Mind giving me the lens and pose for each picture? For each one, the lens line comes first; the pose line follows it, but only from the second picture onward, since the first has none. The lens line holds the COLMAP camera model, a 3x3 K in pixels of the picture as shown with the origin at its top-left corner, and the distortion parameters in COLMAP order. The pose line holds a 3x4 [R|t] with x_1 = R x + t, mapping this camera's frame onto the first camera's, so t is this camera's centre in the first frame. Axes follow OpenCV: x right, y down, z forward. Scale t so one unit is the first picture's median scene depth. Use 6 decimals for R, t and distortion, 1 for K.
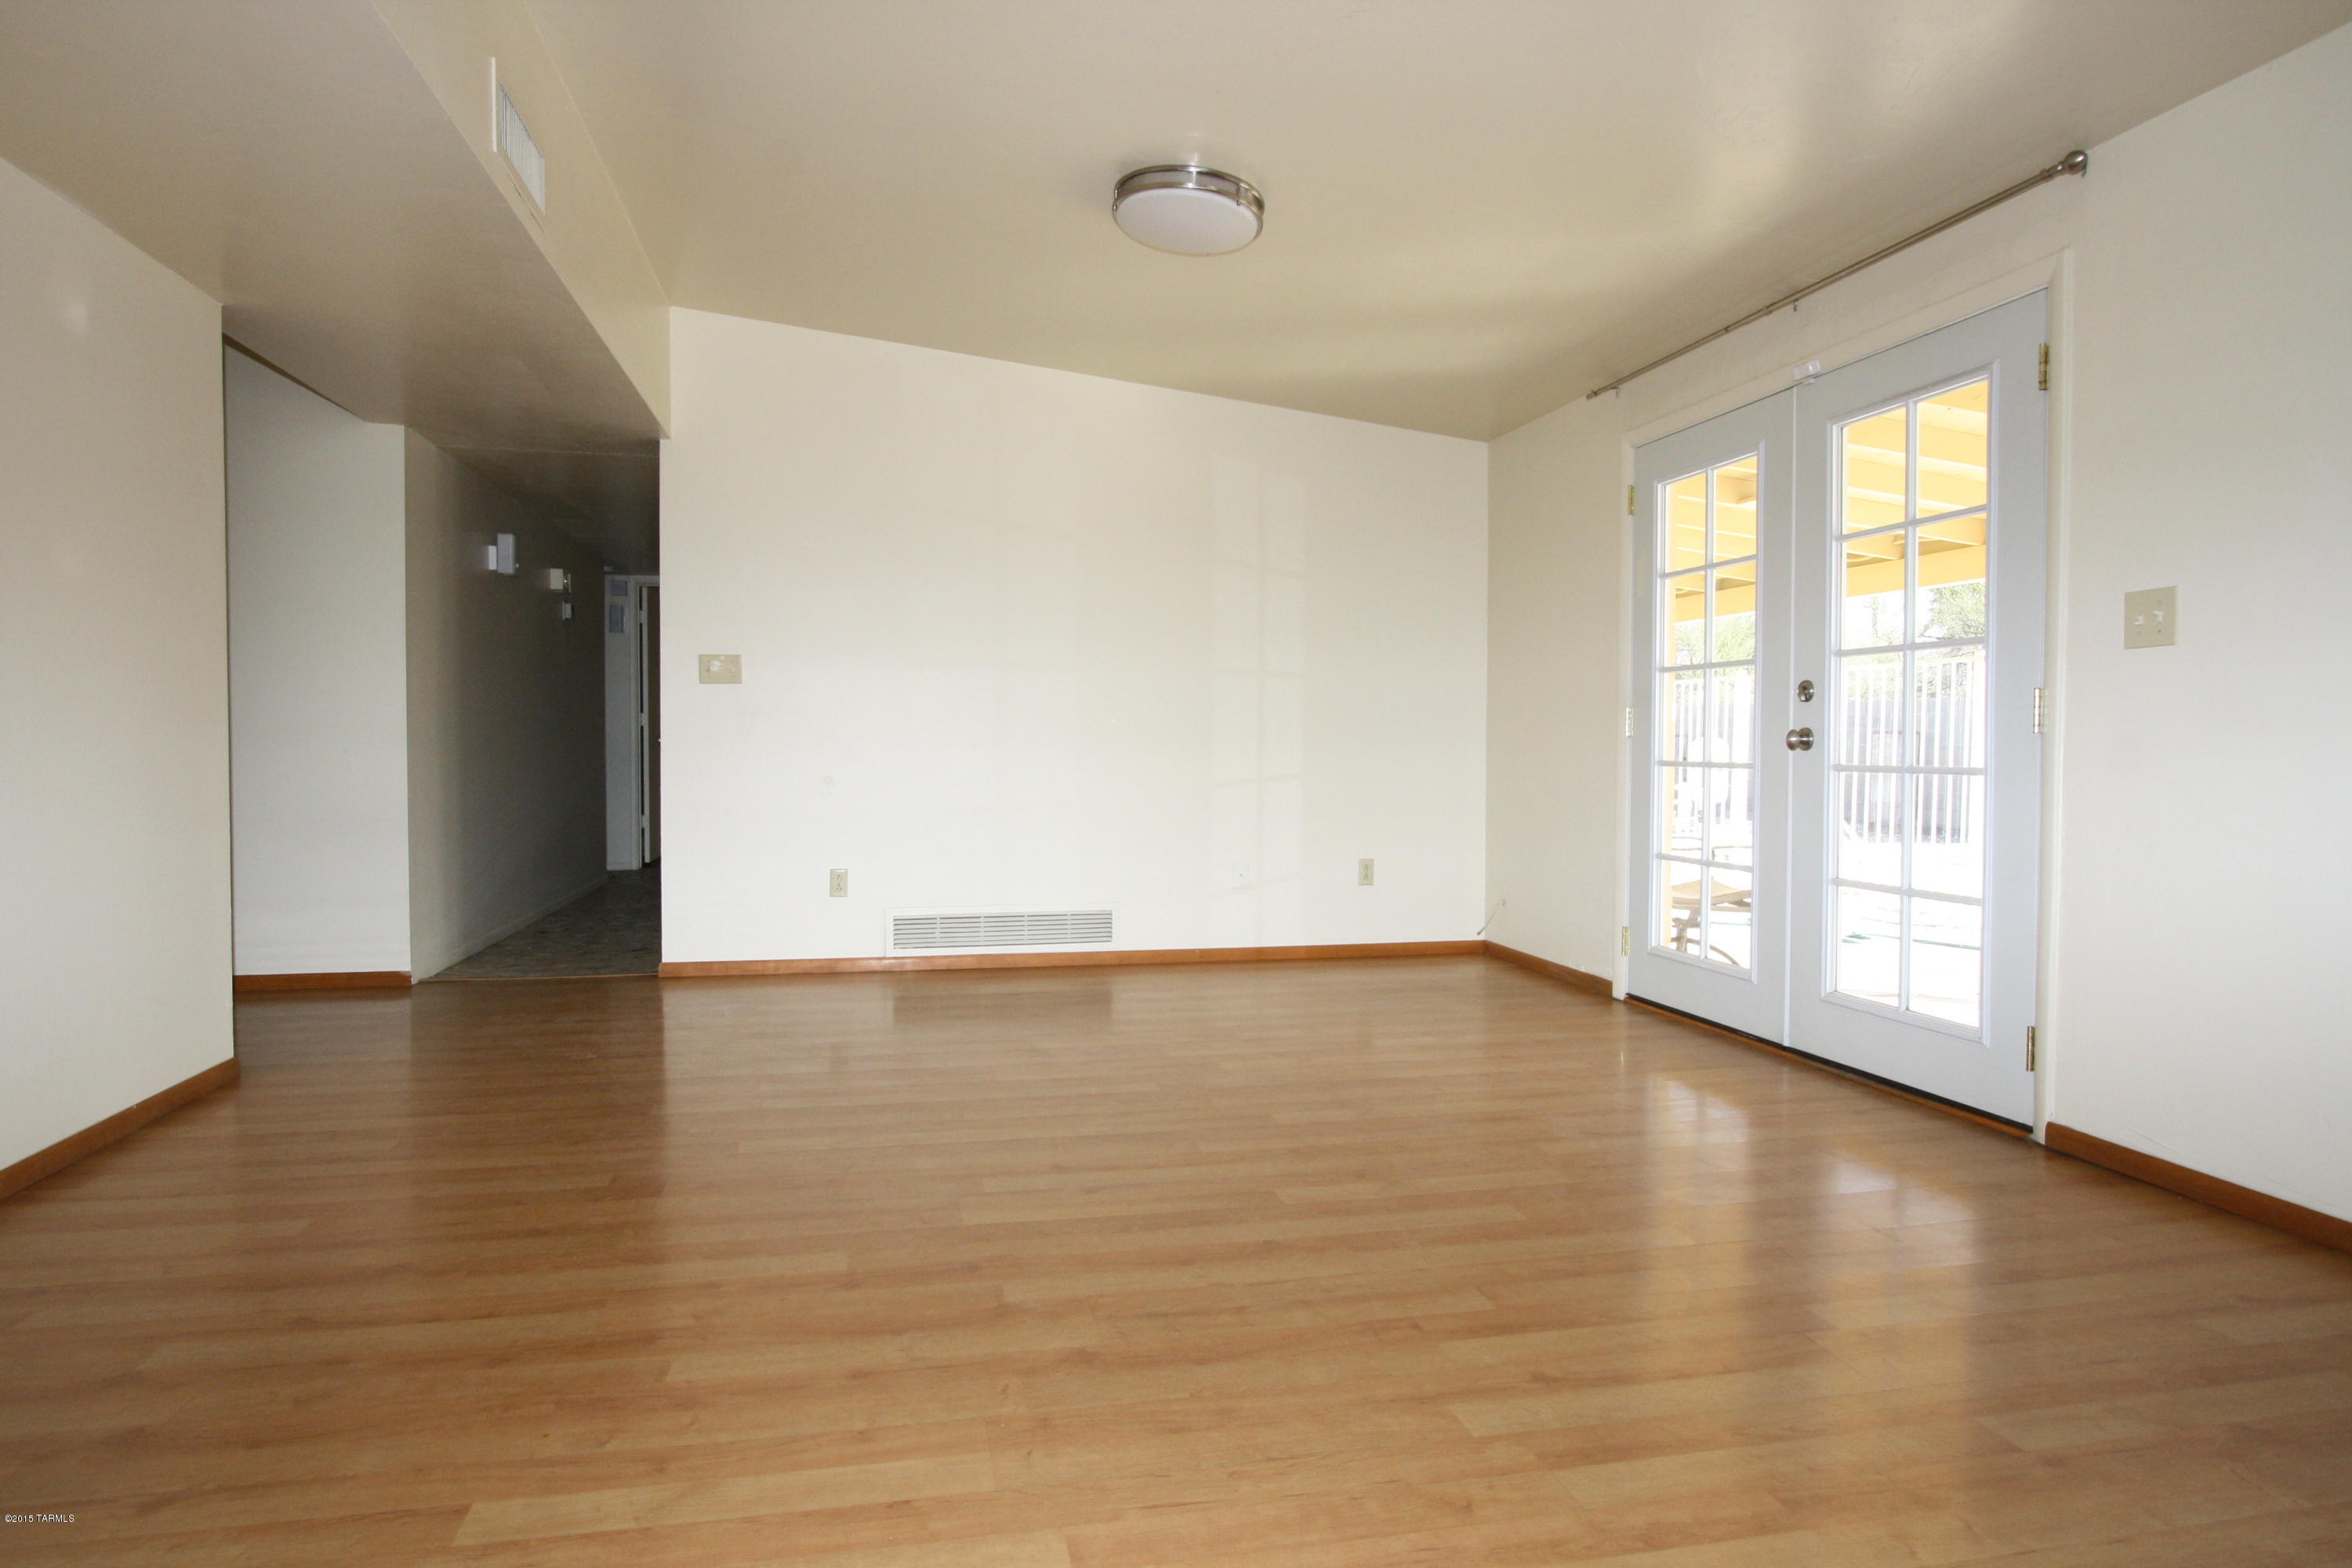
lens RADIAL K [[1349.3, 0, 1181.4], [0, 1349.3, 778.4], [0, 0, 1]] dist [-0.020373, 0.010745]
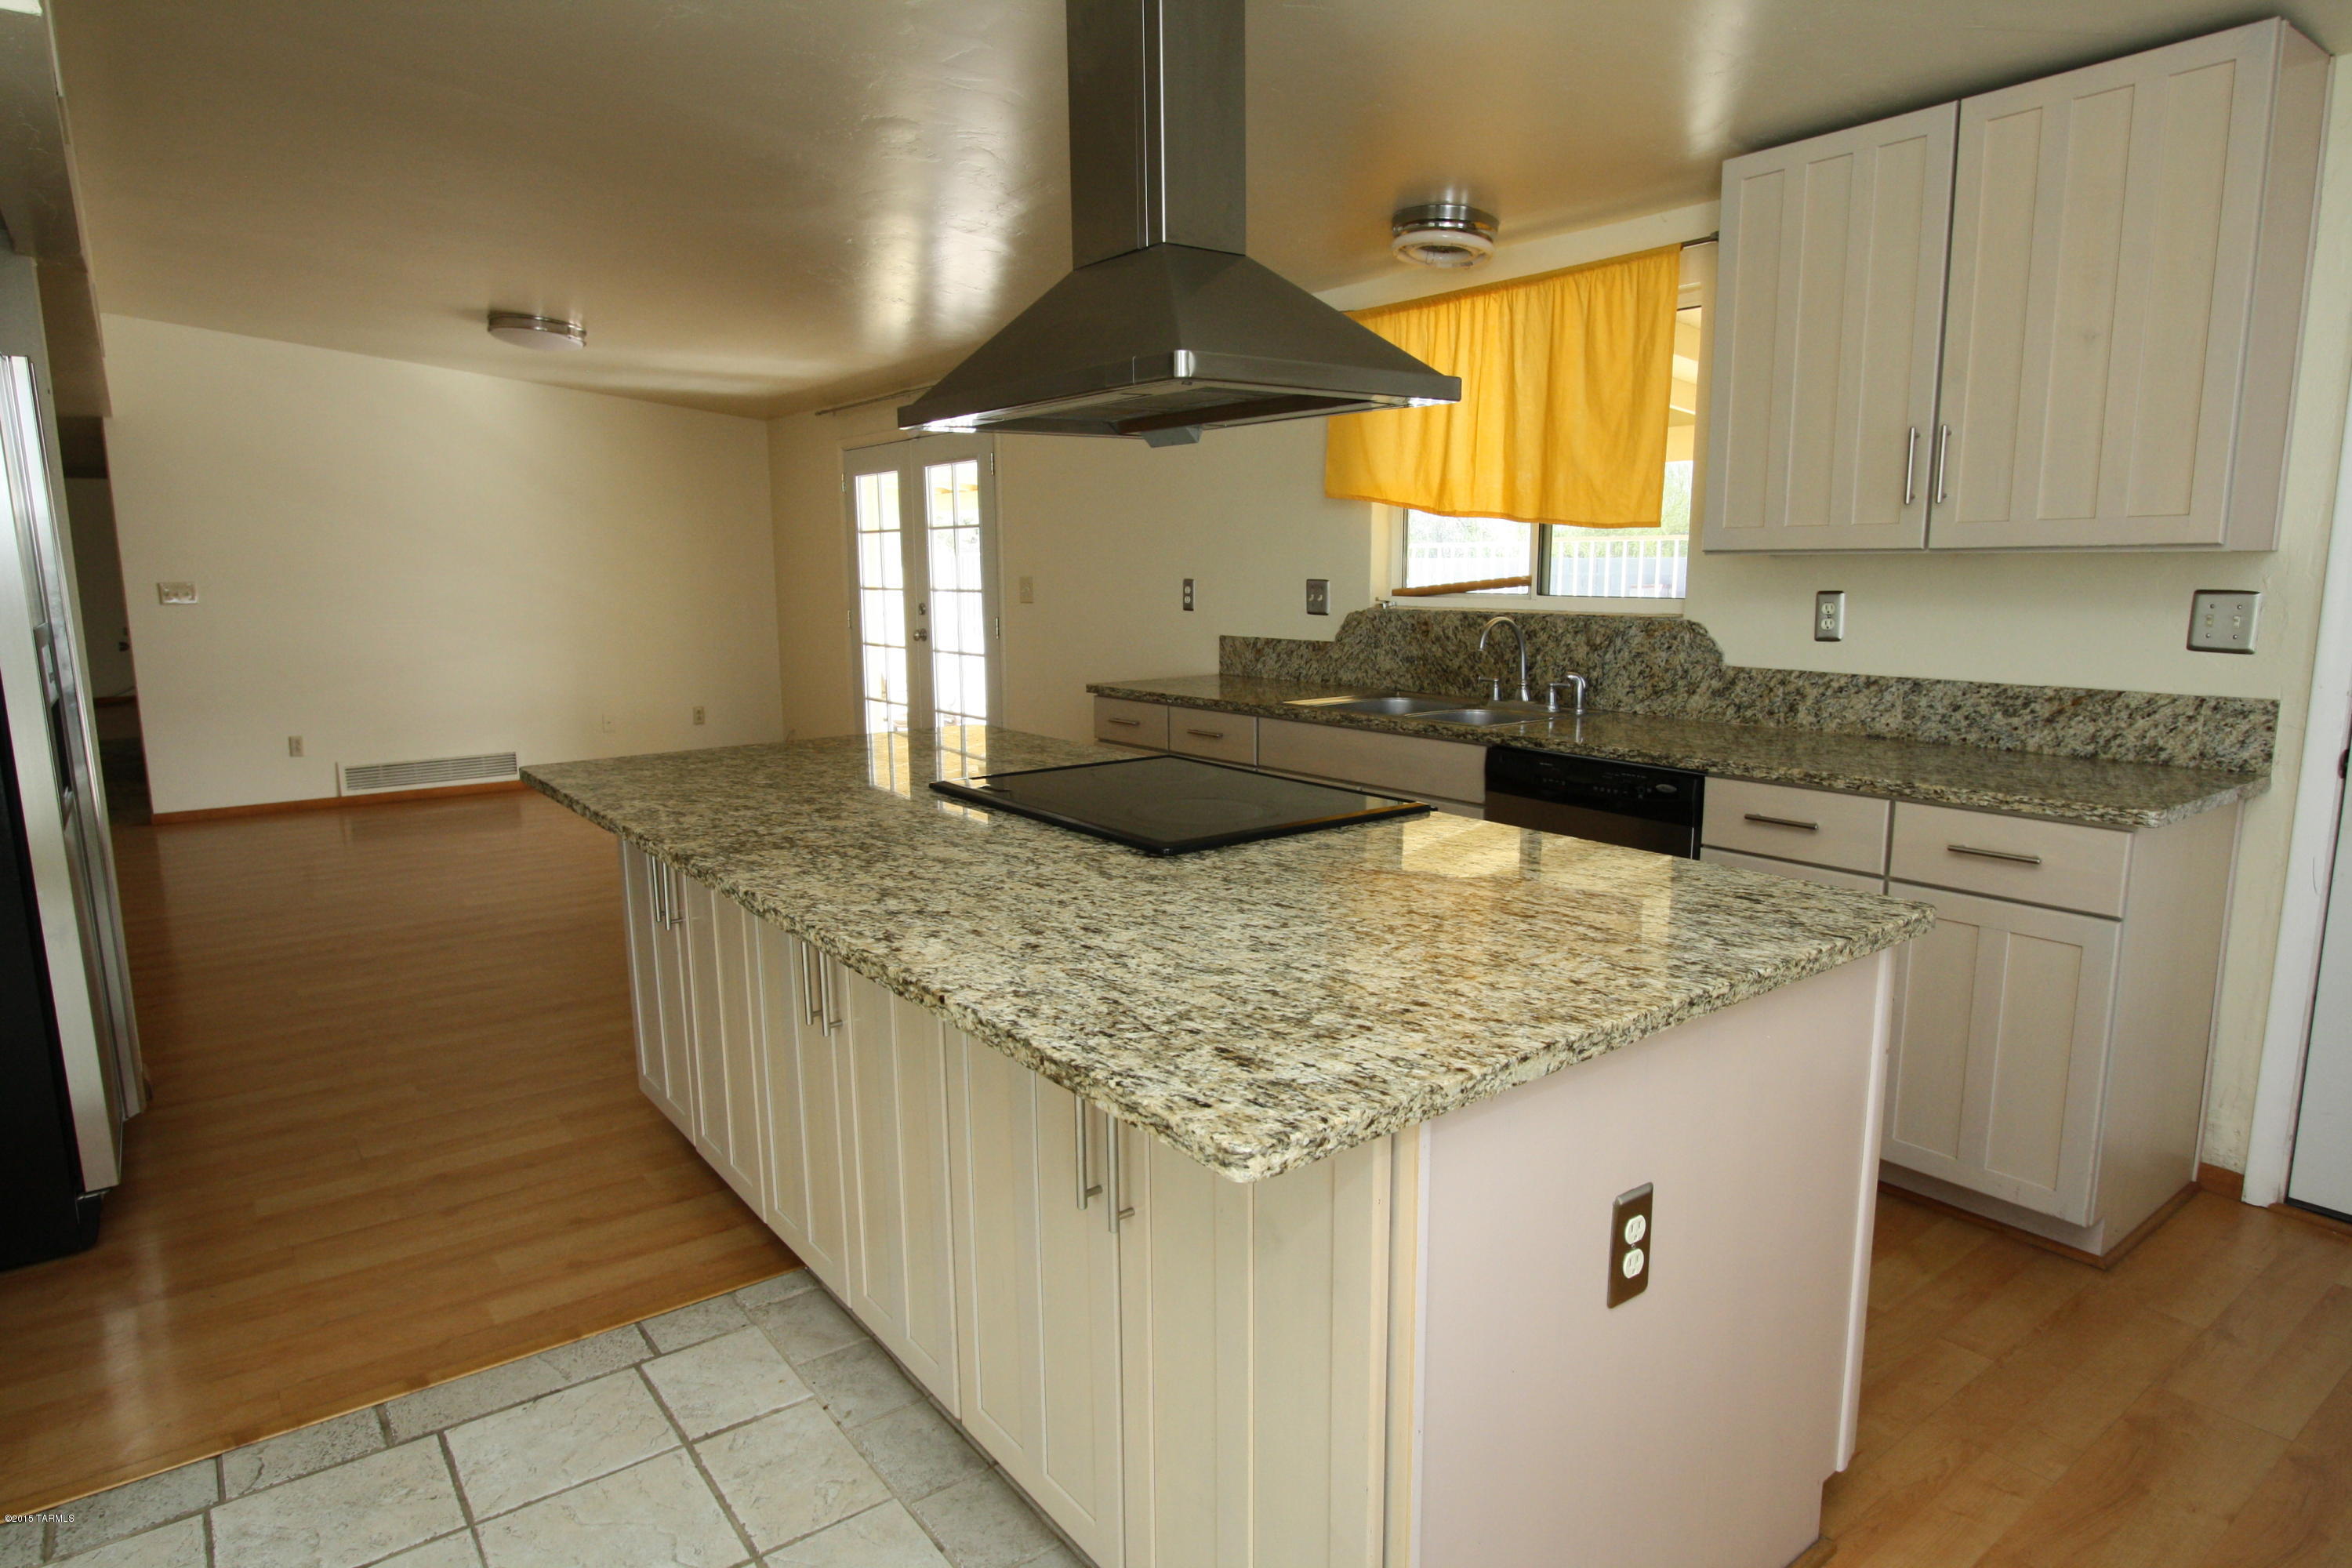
lens RADIAL K [[1349.3, 0, 1174.6], [0, 1349.3, 783.5], [0, 0, 1]] dist [-0.020373, 0.010745]
pose [[0.908383, -0.078763, 0.410653, -0.004172], [0.021387, 0.989565, 0.142488, -0.083990], [-0.417591, -0.120651, 0.900589, -0.855560]]
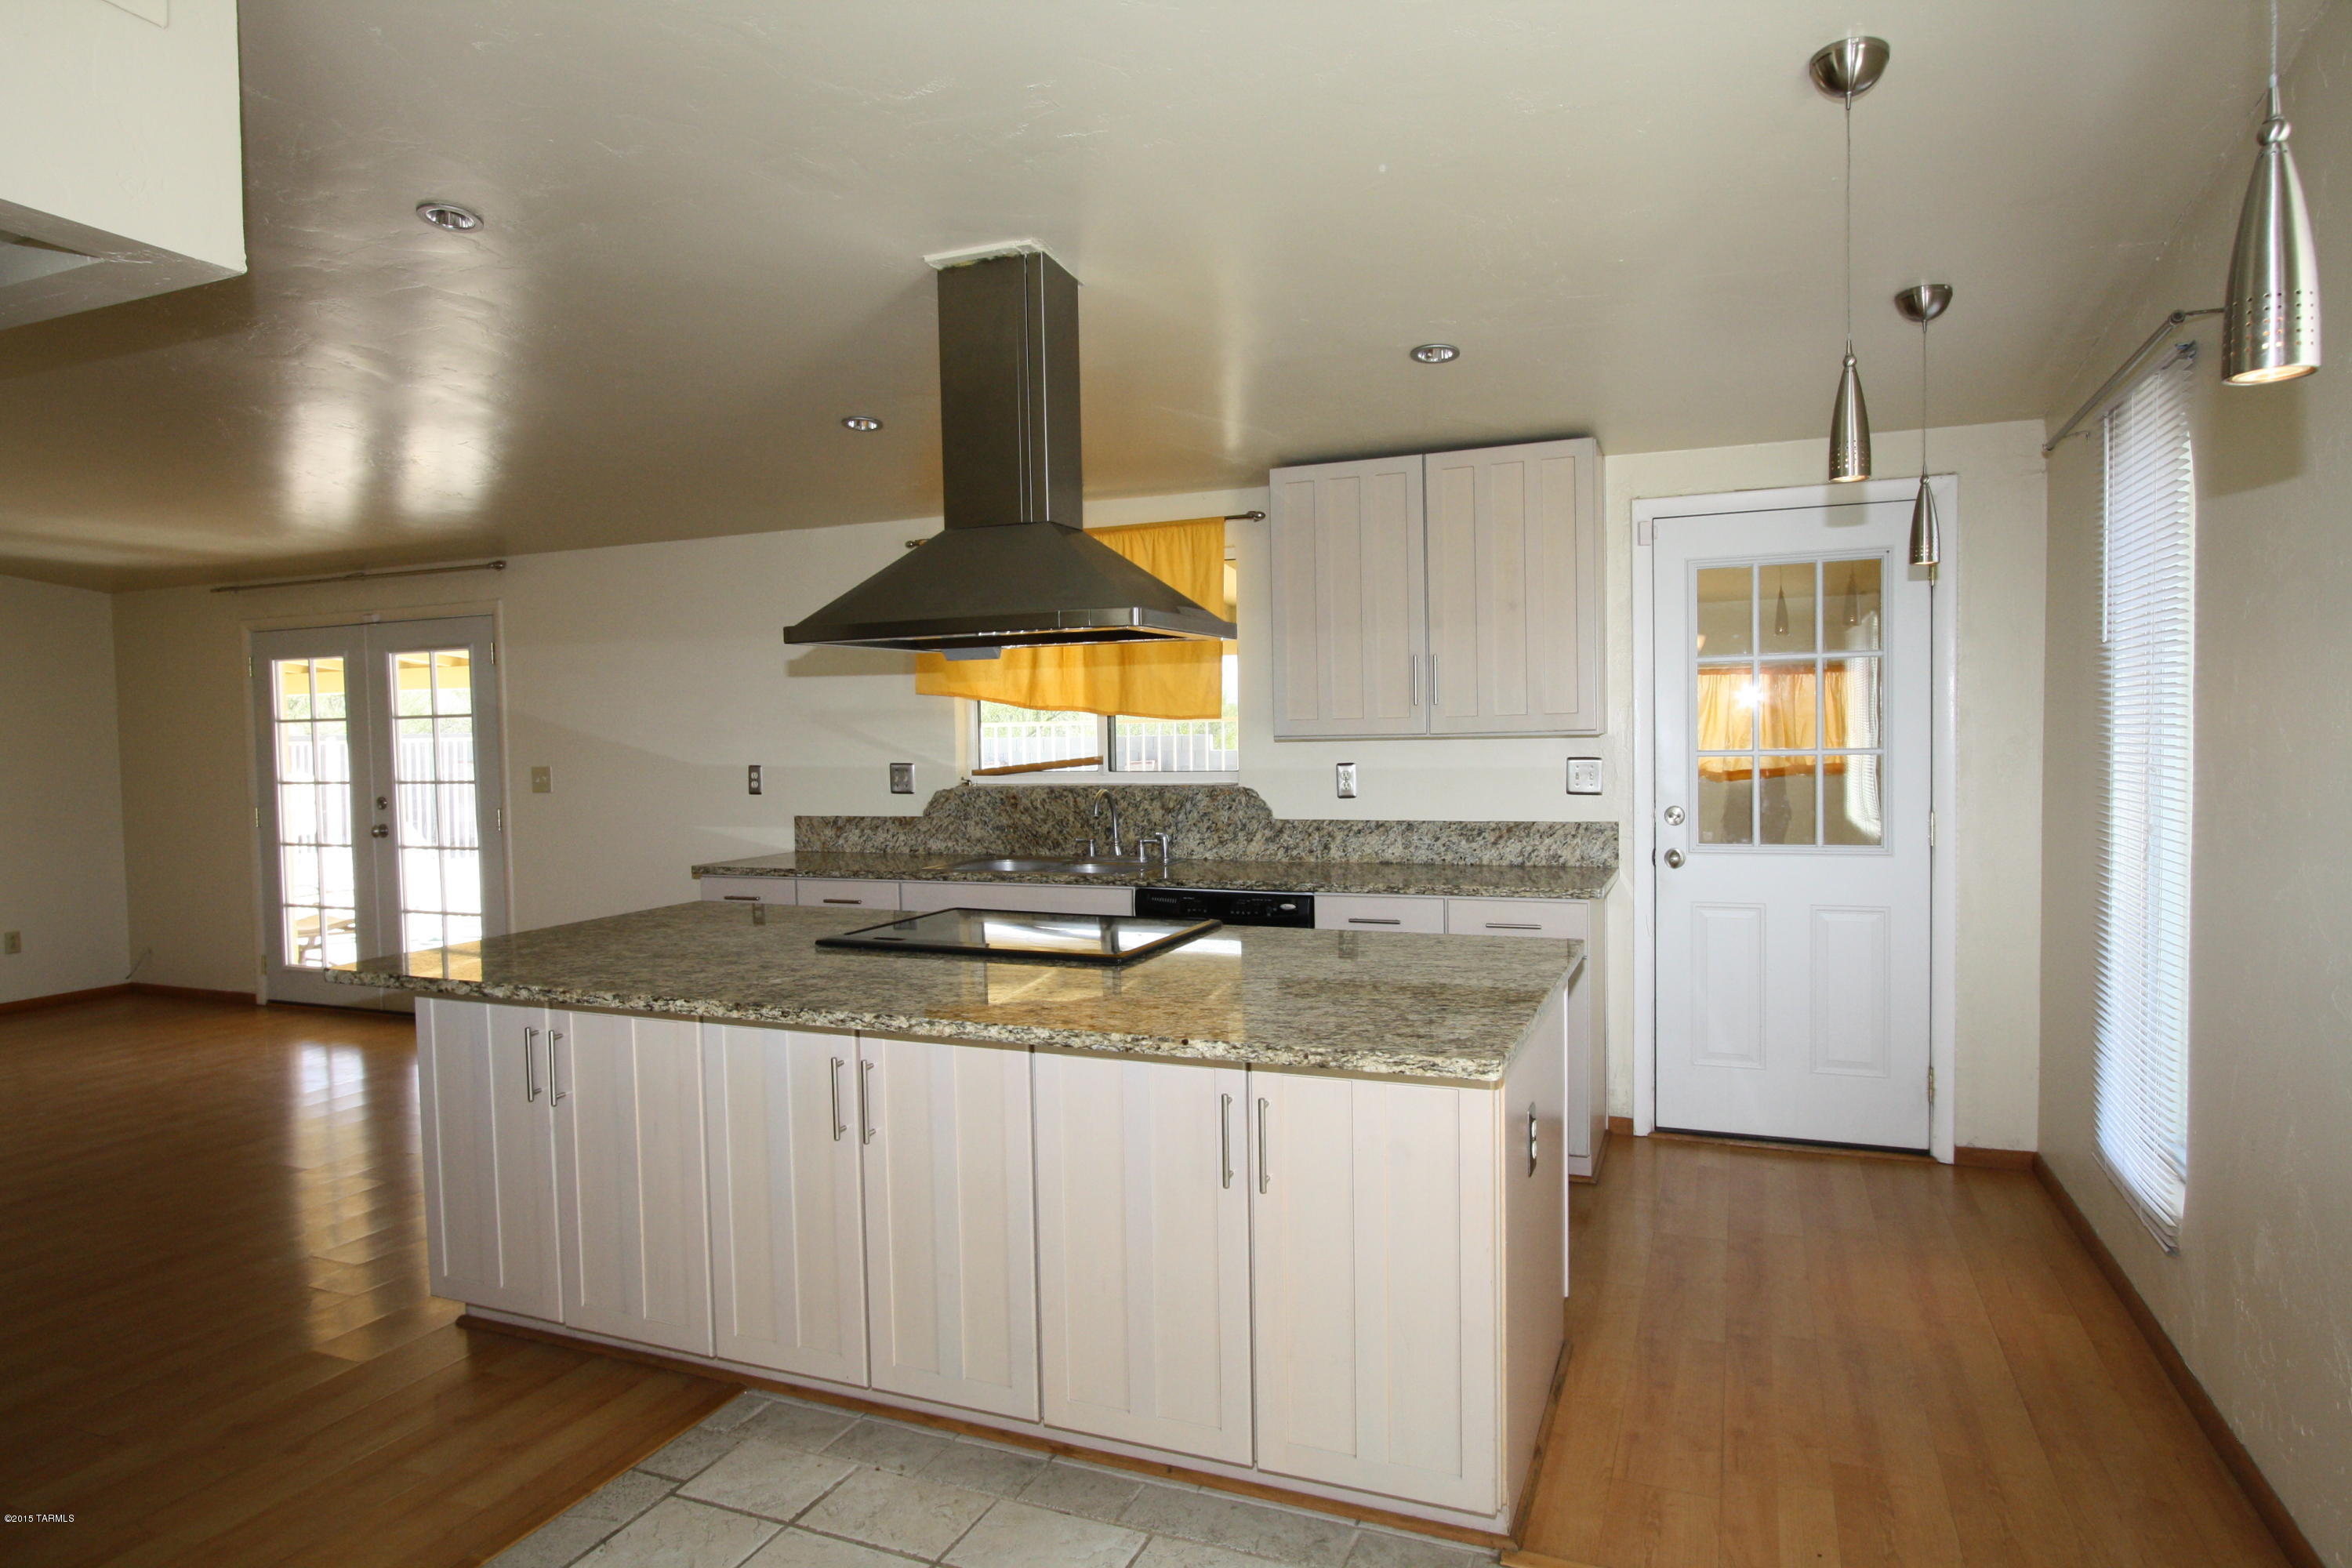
lens RADIAL K [[1349.3, 0, 1165.1], [0, 1349.3, 791.2], [0, 0, 1]] dist [-0.020373, 0.010745]
pose [[0.577333, -0.048942, 0.815041, -0.358014], [0.040138, 0.998696, 0.031539, -0.094190], [-0.815522, 0.014506, 0.578544, -0.818587]]
